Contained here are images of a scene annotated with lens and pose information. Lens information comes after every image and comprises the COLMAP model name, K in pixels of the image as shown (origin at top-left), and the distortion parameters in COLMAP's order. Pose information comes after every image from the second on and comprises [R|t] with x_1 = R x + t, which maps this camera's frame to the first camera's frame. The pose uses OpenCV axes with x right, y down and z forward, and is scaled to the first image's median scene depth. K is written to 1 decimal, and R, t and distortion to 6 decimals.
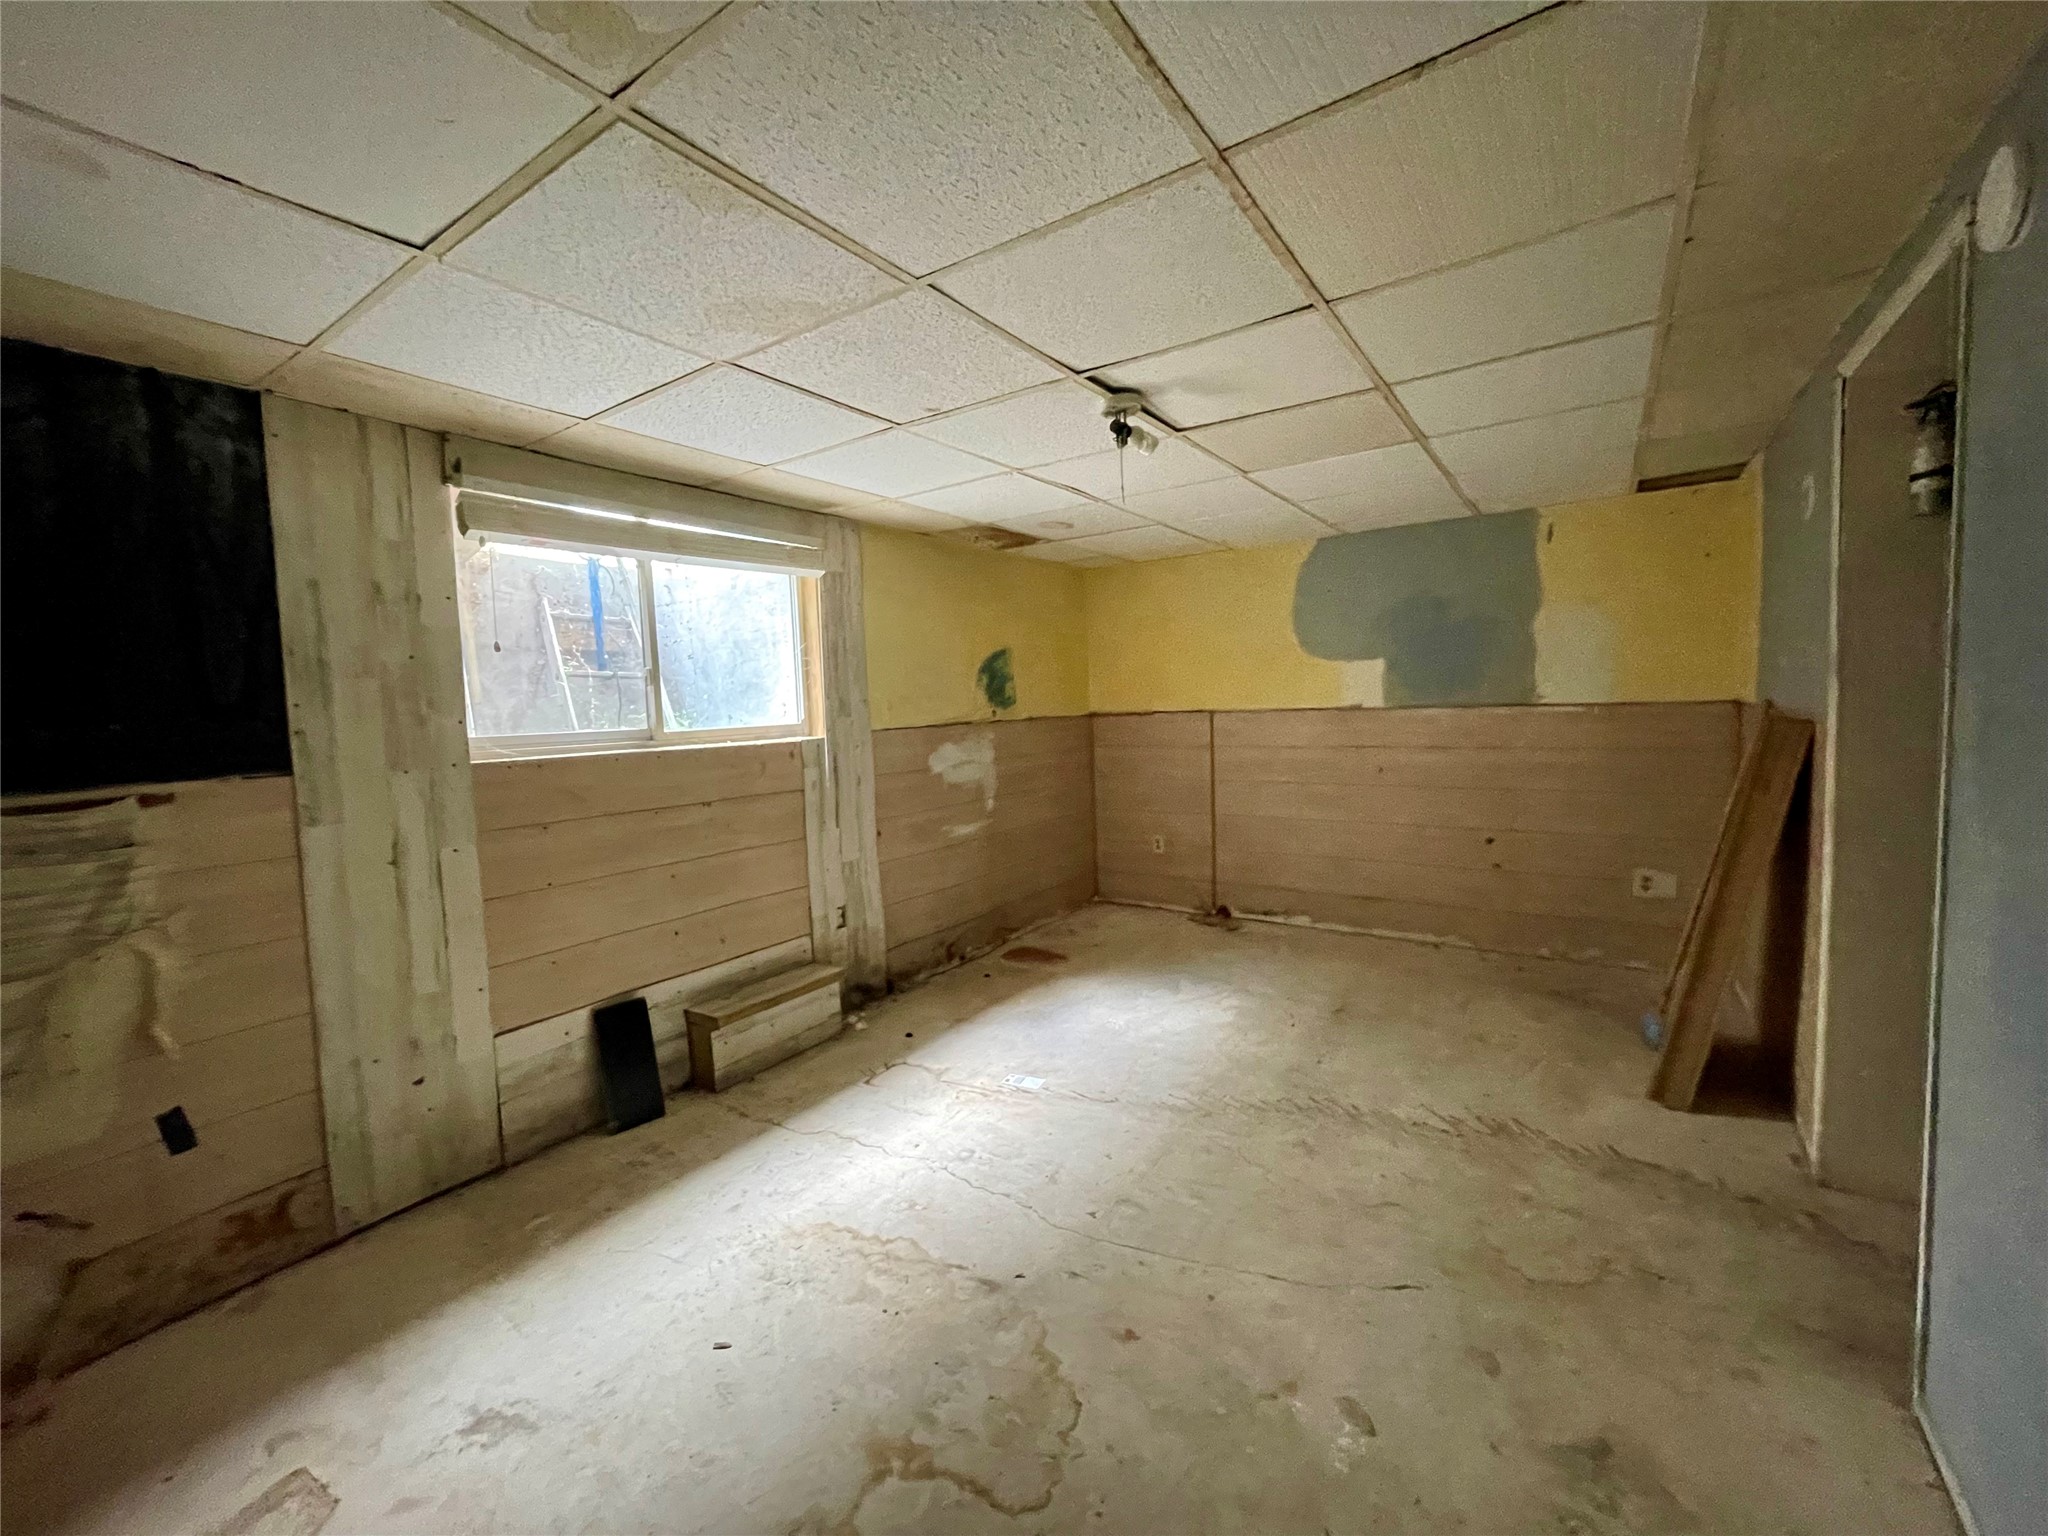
lens RADIAL K [[832.8, 0, 1020.8], [0, 832.8, 761.5], [0, 0, 1]] dist [-0.003734, 0.000022]
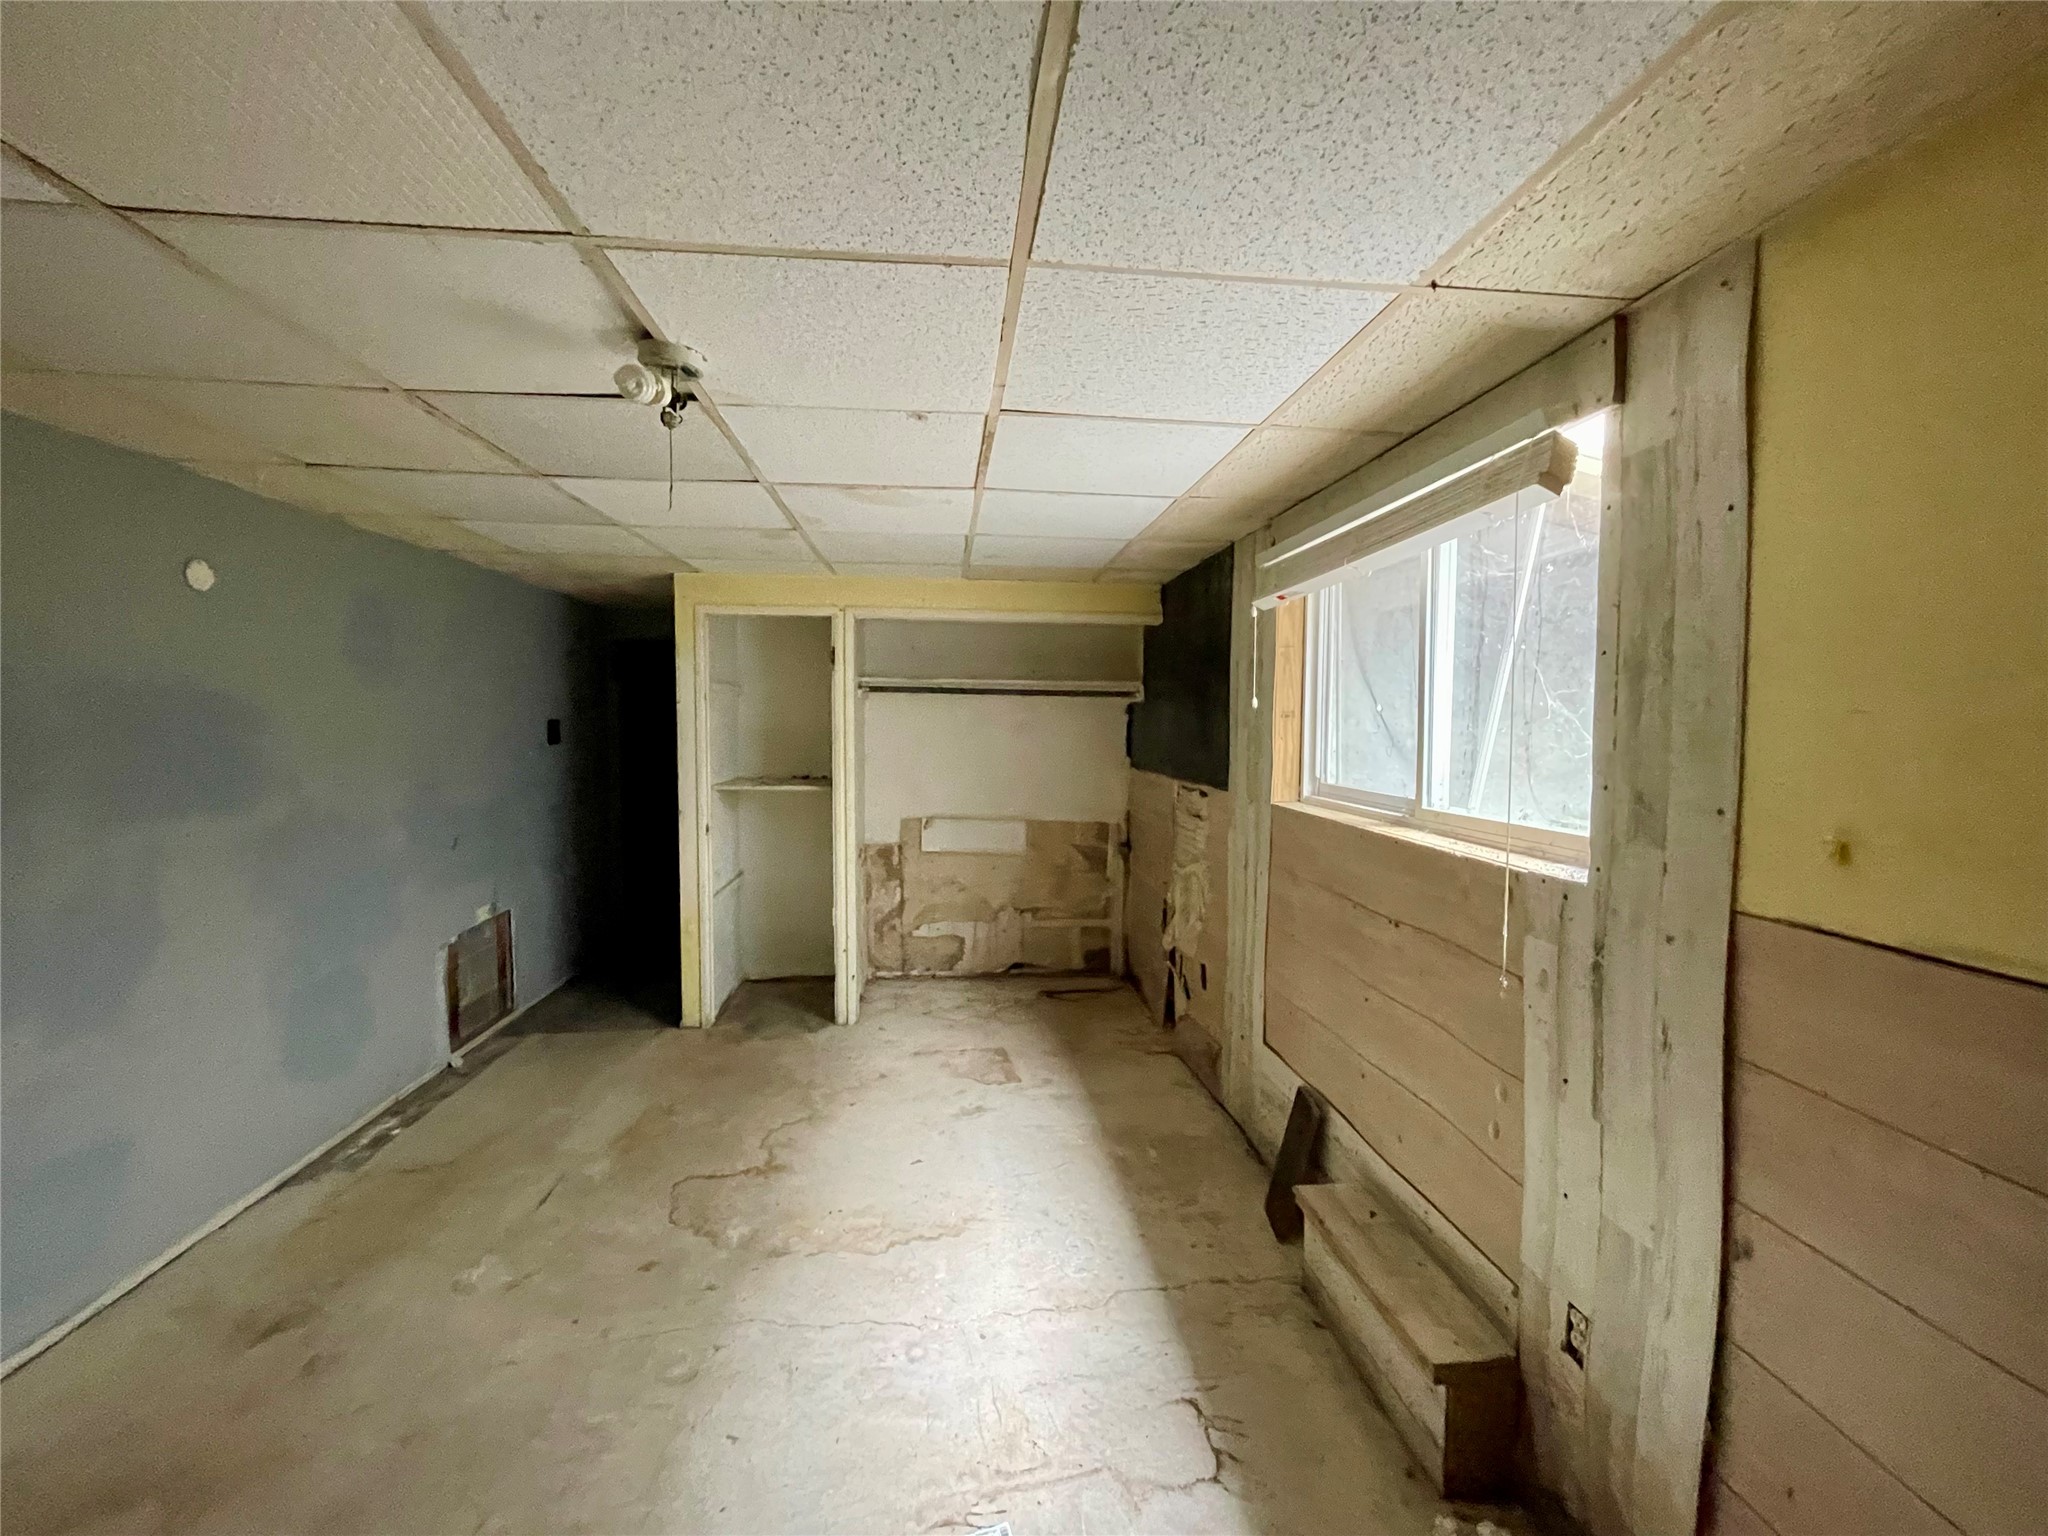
lens RADIAL K [[832.8, 0, 1020.5], [0, 832.8, 762.4], [0, 0, 1]] dist [-0.003734, 0.000022]
pose [[-0.763200, 0.063479, -0.643036, 0.324600], [-0.026248, 0.991296, 0.129012, -0.184551], [0.645629, 0.115340, -0.754891, 1.570728]]
